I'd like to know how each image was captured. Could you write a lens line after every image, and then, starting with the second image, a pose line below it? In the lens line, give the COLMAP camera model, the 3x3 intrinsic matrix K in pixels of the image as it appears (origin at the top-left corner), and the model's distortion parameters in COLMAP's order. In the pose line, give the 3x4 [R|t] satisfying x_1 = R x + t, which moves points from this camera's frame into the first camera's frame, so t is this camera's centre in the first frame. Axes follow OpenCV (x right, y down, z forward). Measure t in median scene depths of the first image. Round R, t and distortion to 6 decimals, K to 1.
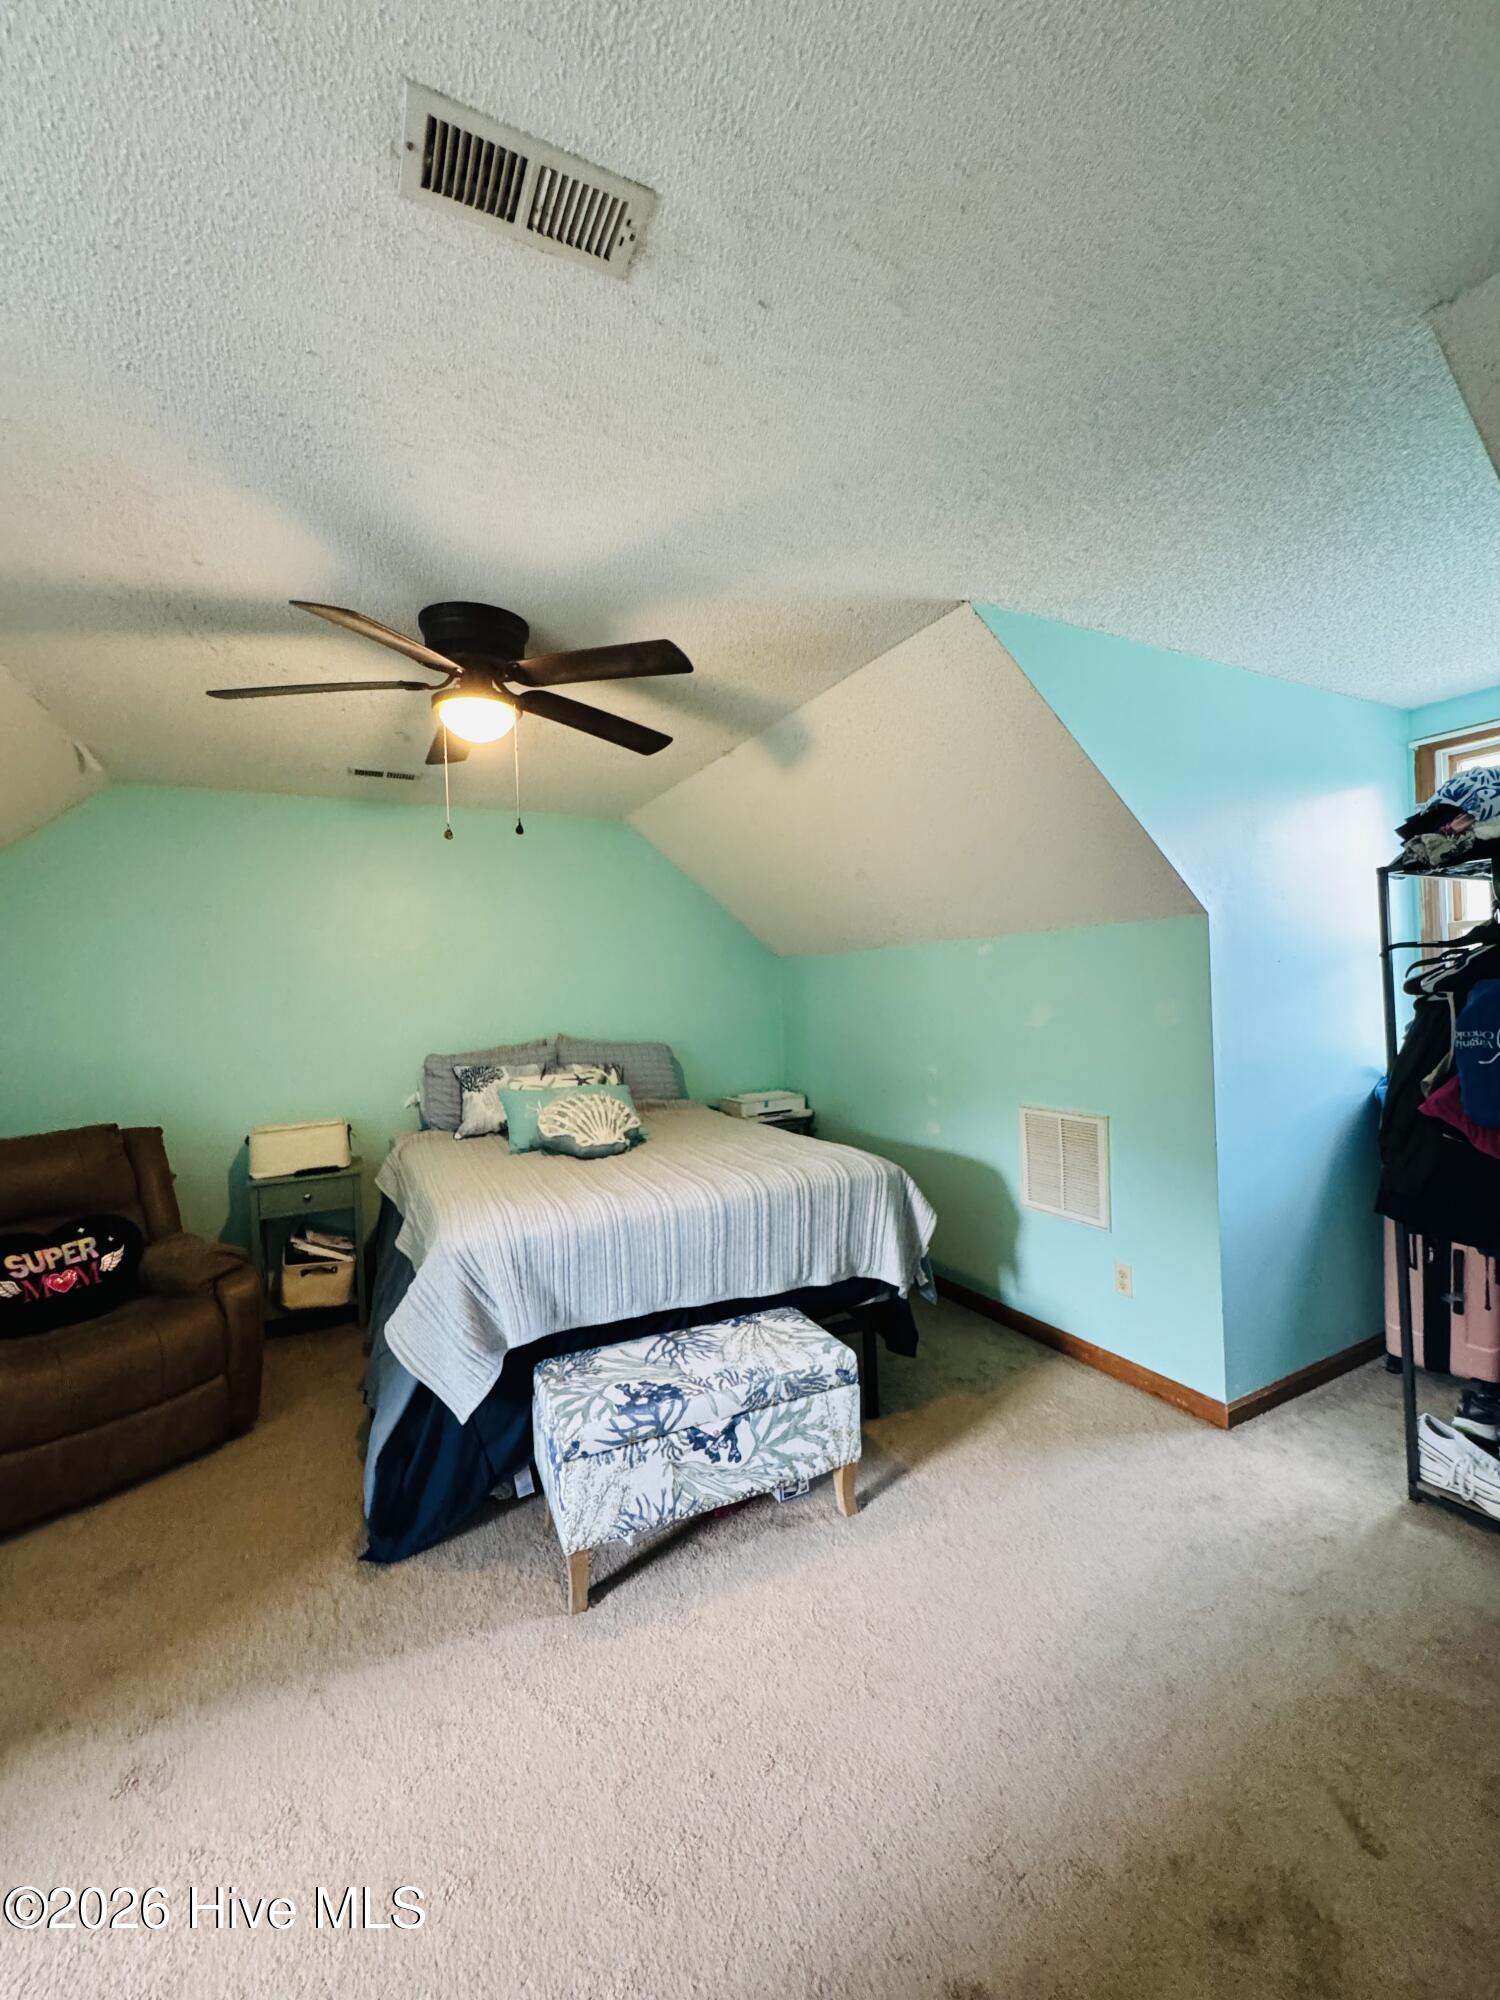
lens RADIAL K [[802.1, 0, 753.4], [0, 802.1, 999.2], [0, 0, 1]] dist [-0.002411, -0.000055]
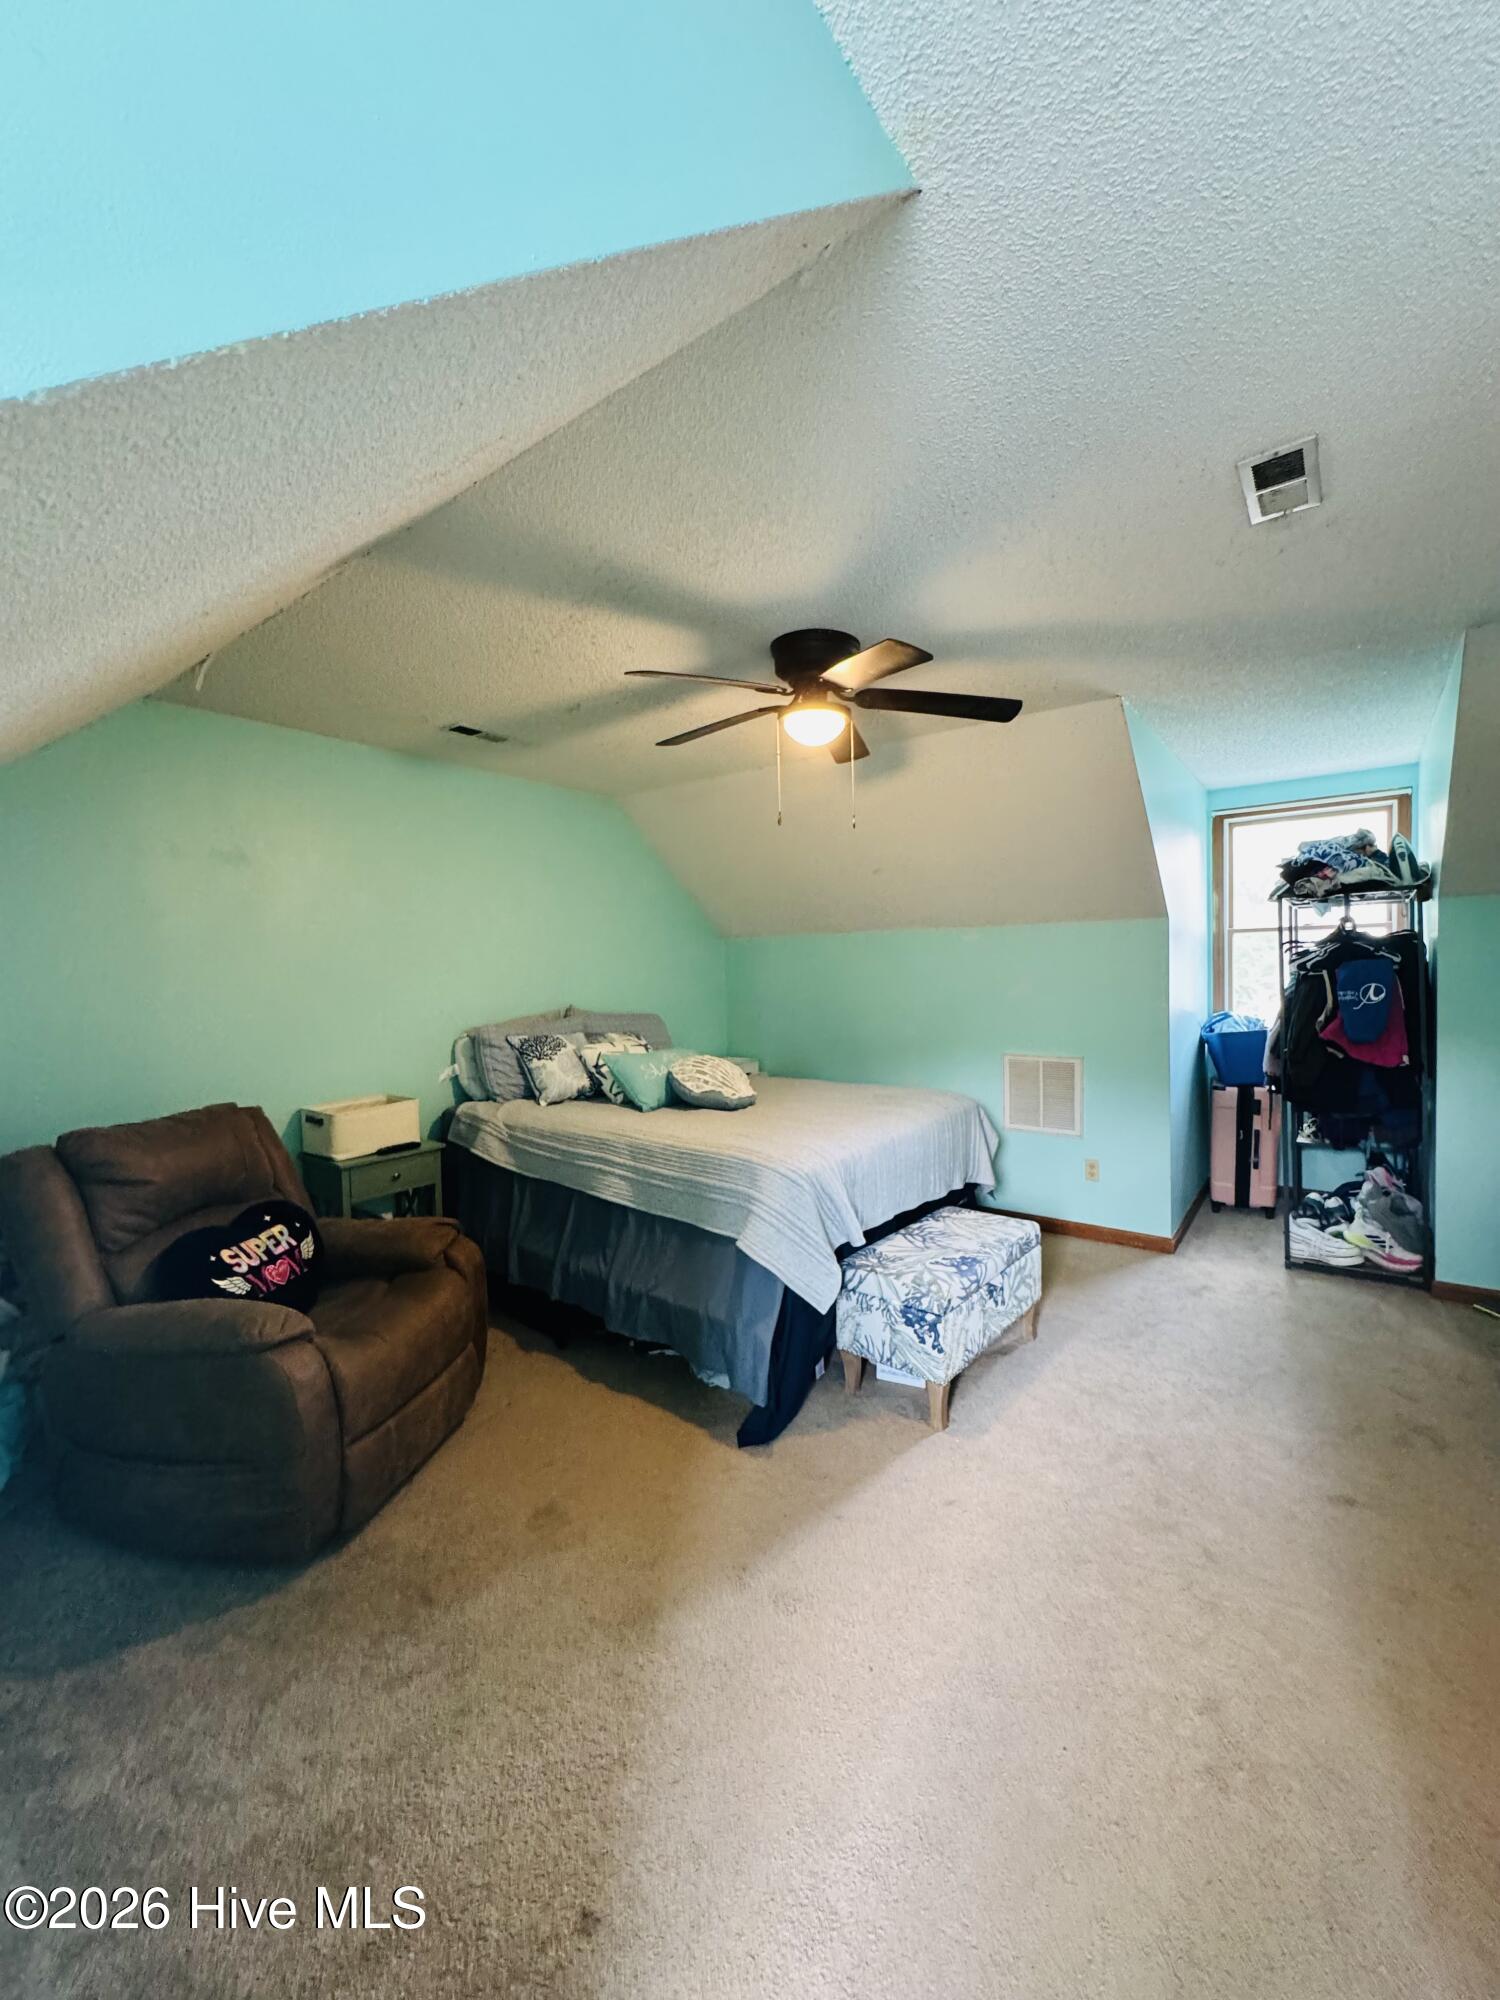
lens RADIAL K [[802.1, 0, 746.5], [0, 802.1, 1000.2], [0, 0, 1]] dist [-0.002411, -0.000055]
pose [[0.903382, -0.000560, 0.428837, -0.823481], [-0.007395, 0.999830, 0.016884, 0.030549], [-0.428774, -0.018424, 0.903224, -0.030237]]
